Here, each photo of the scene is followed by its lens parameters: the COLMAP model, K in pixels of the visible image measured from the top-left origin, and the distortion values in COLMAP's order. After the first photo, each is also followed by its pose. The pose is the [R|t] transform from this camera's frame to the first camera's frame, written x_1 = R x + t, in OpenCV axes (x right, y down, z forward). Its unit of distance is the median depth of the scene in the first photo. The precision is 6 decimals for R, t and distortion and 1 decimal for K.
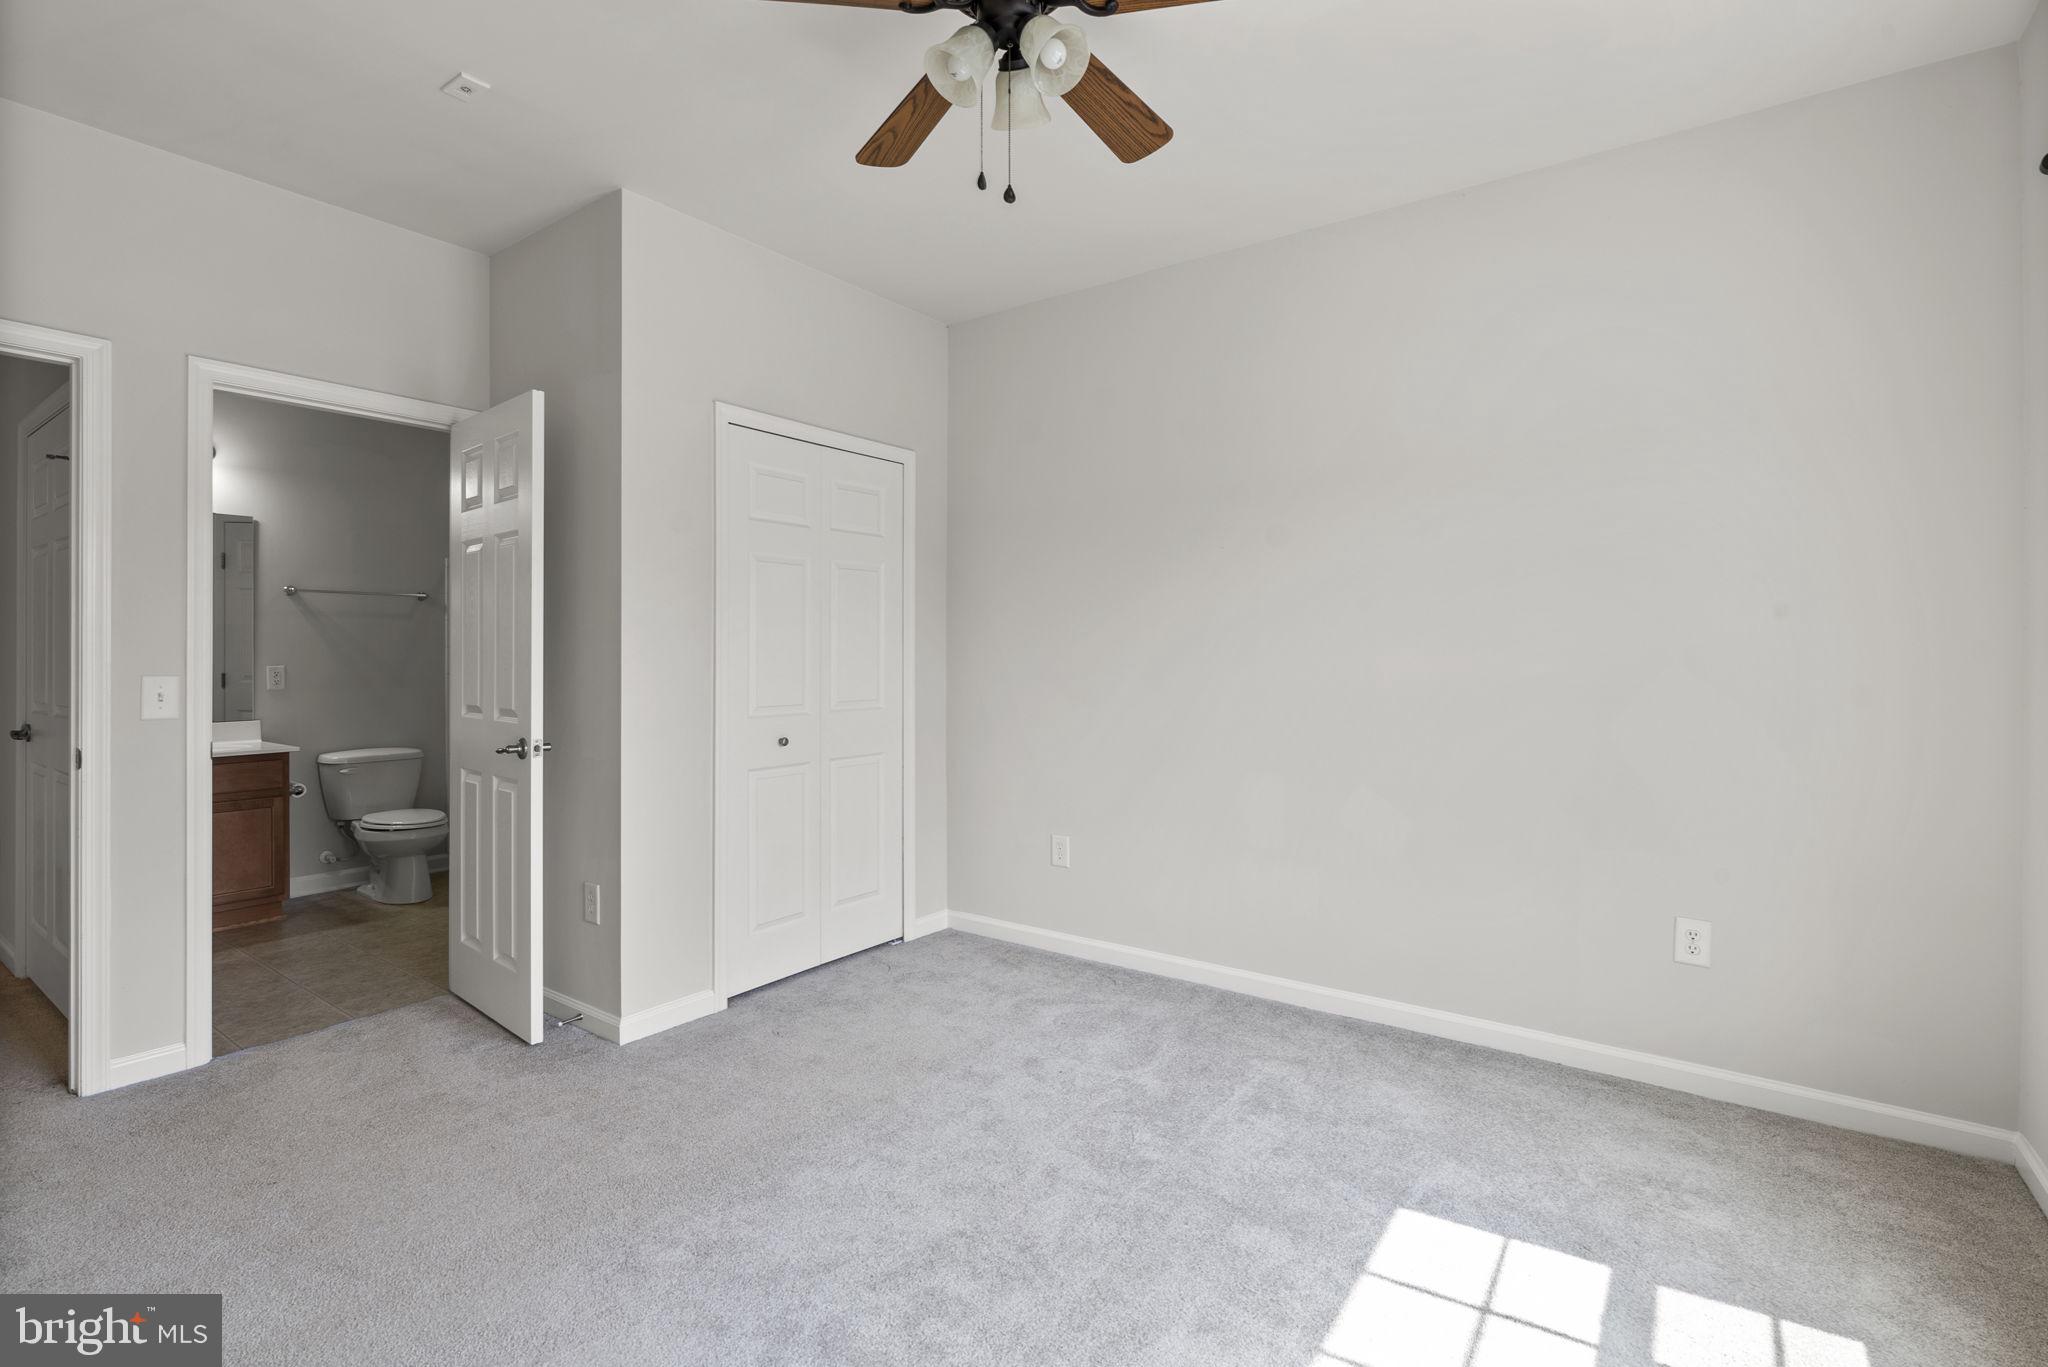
lens RADIAL K [[938.1, 0, 1021.4], [0, 938.1, 642.0], [0, 0, 1]] dist [-0.003715, -0.000128]
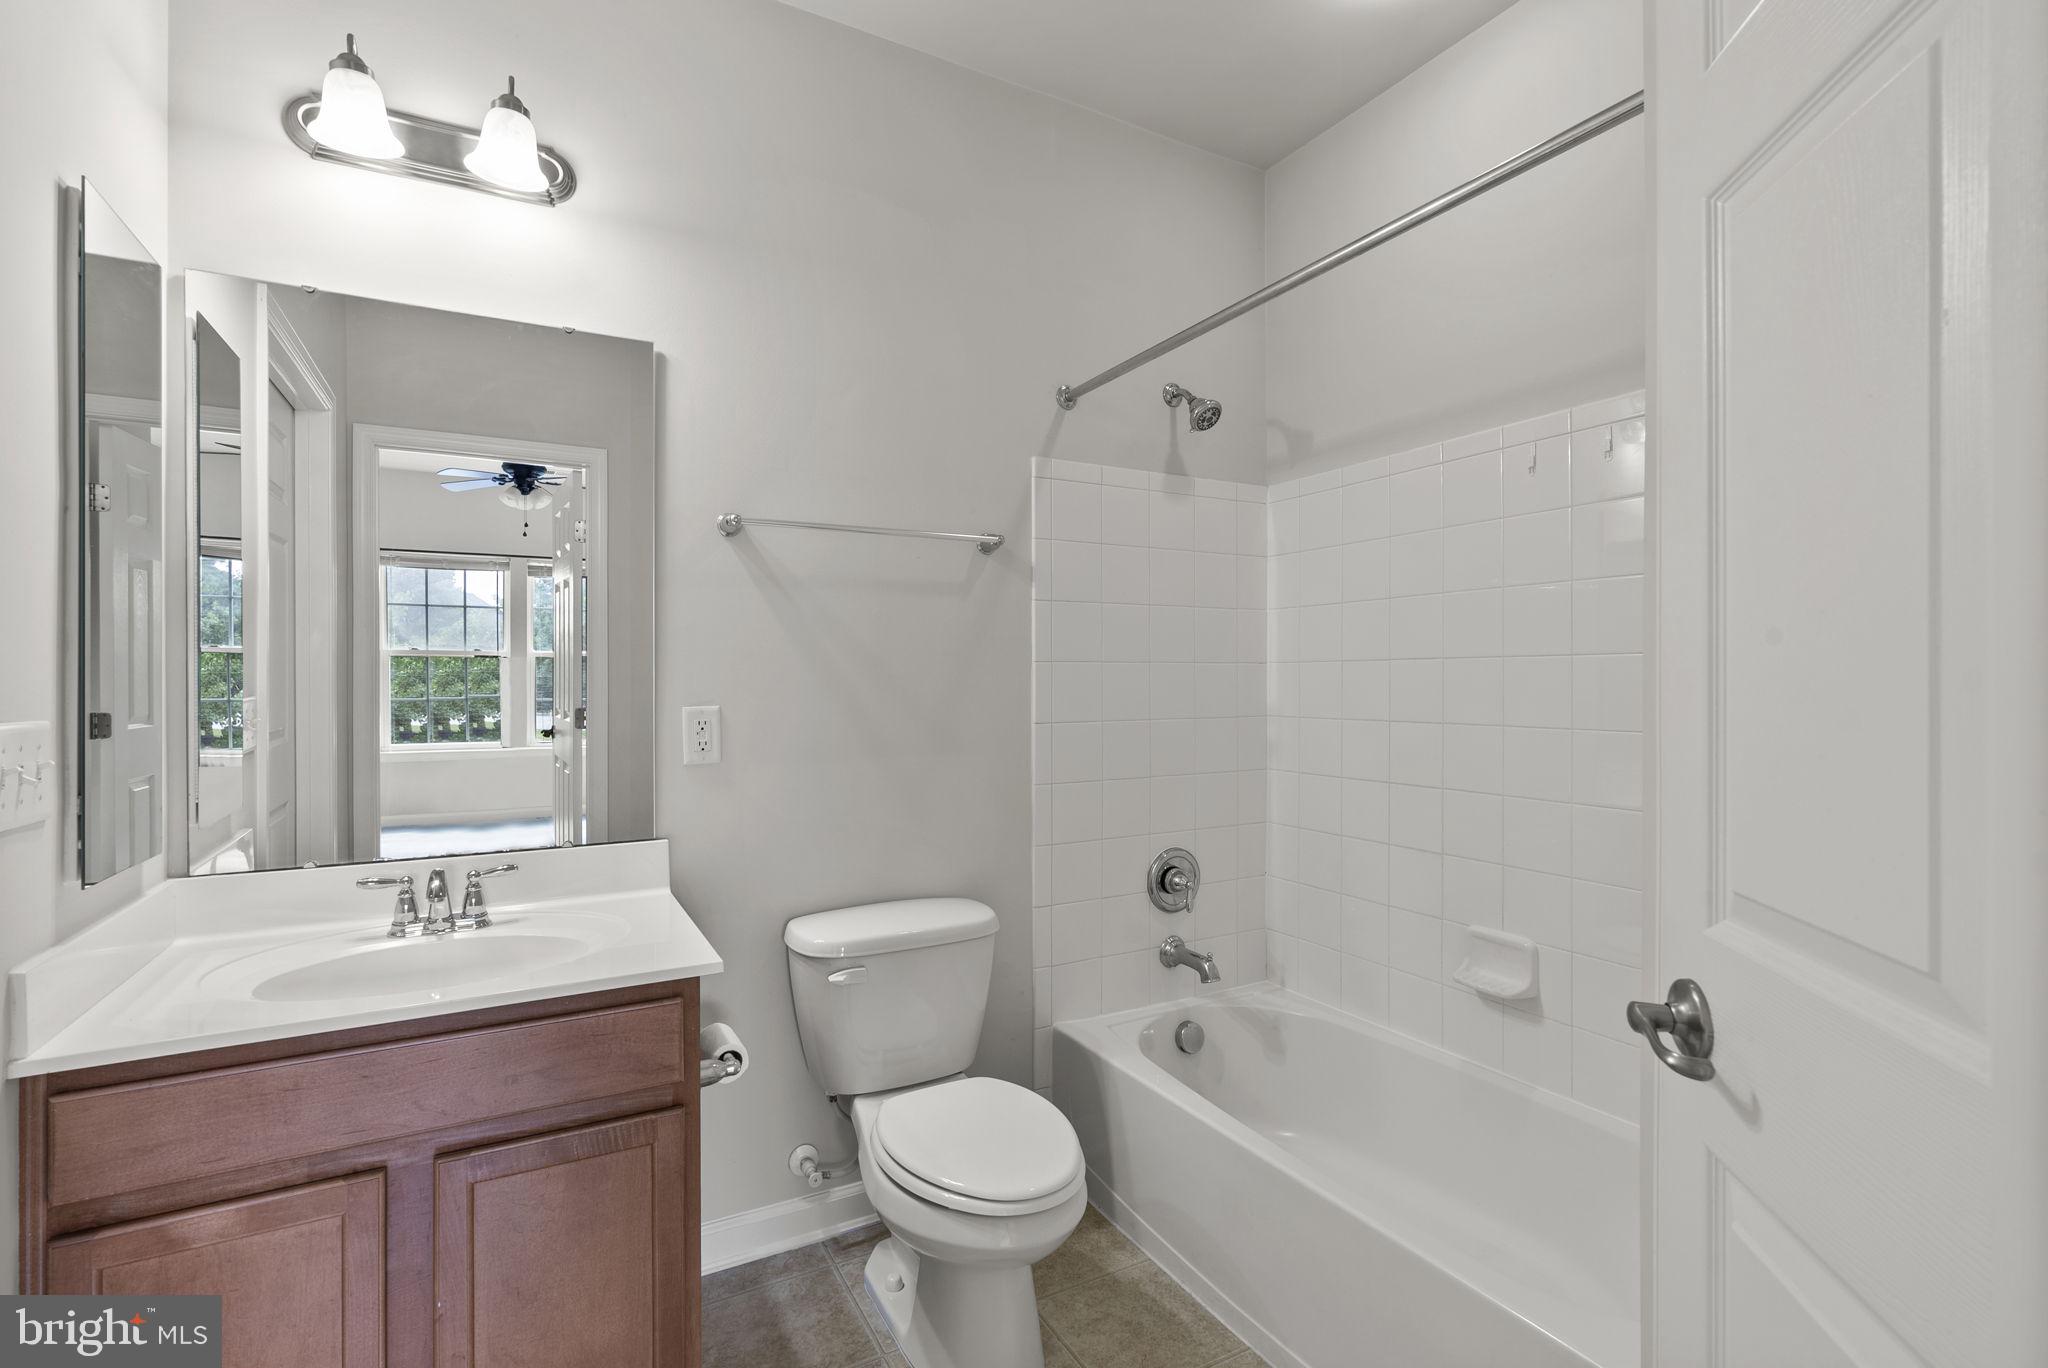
lens RADIAL K [[935.5, 0, 1024.0], [0, 935.5, 684.0], [0, 0, 1]] dist [-0.008674, 0.000978]
pose [[0.906212, 0.005761, -0.422784, -0.488663], [-0.000975, 0.999933, 0.011535, 0.010617], [0.422822, -0.010042, 0.906157, 0.680051]]
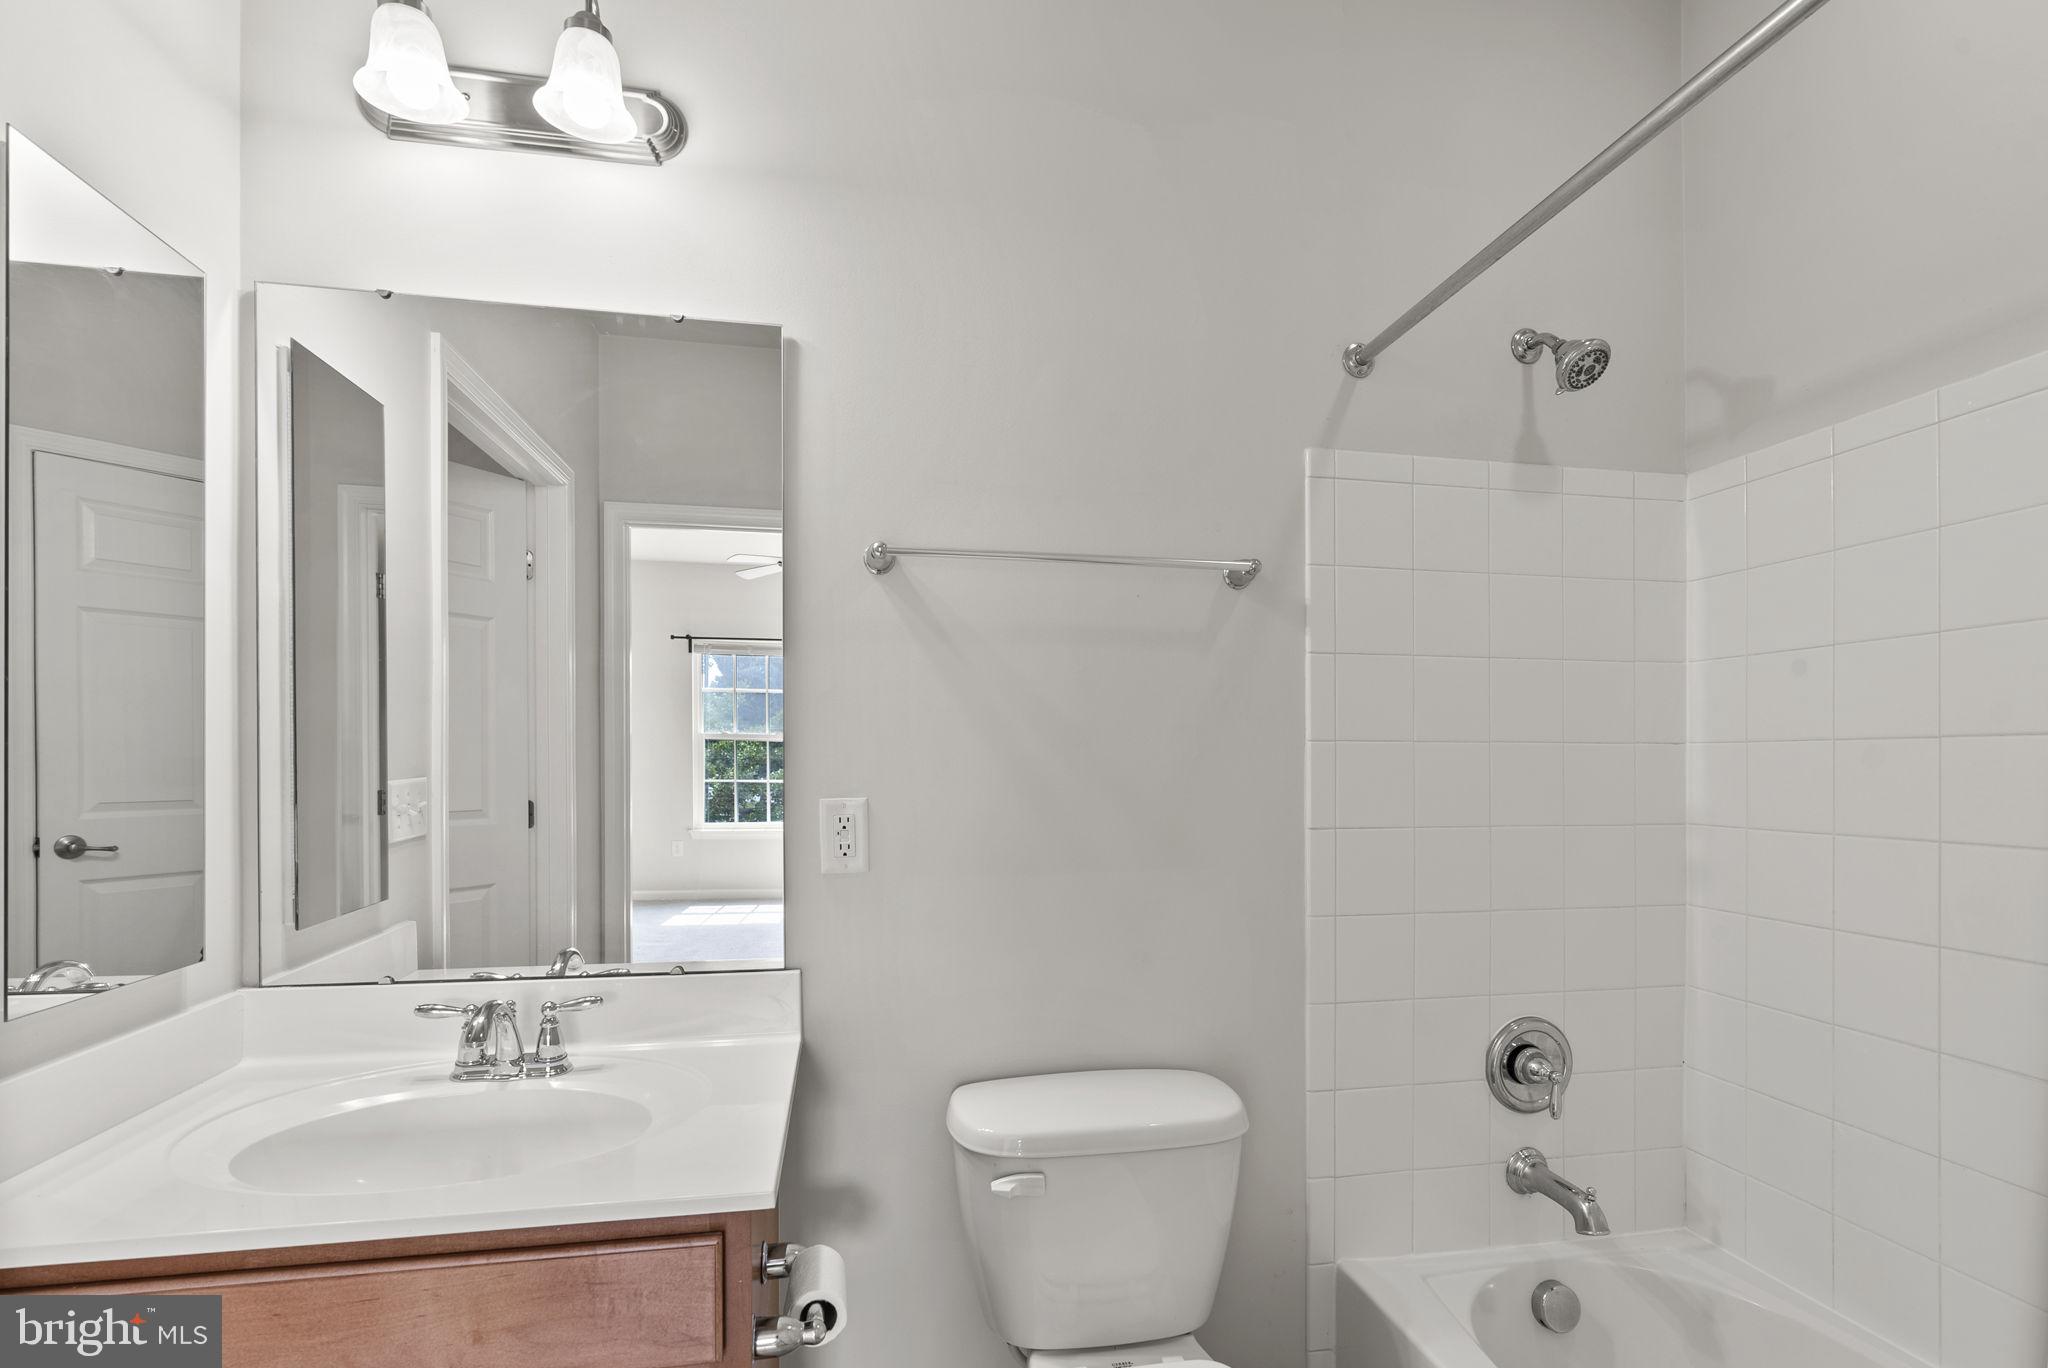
lens RADIAL K [[946.0, 0, 1033.3], [0, 946.0, 749.9], [0, 0, 1]] dist [-0.007667, 0.000878]
pose [[0.728243, -0.000775, -0.685318, -0.526641], [-0.005988, 0.999954, -0.007494, 0.011235], [0.685293, 0.009561, 0.728205, 0.803702]]
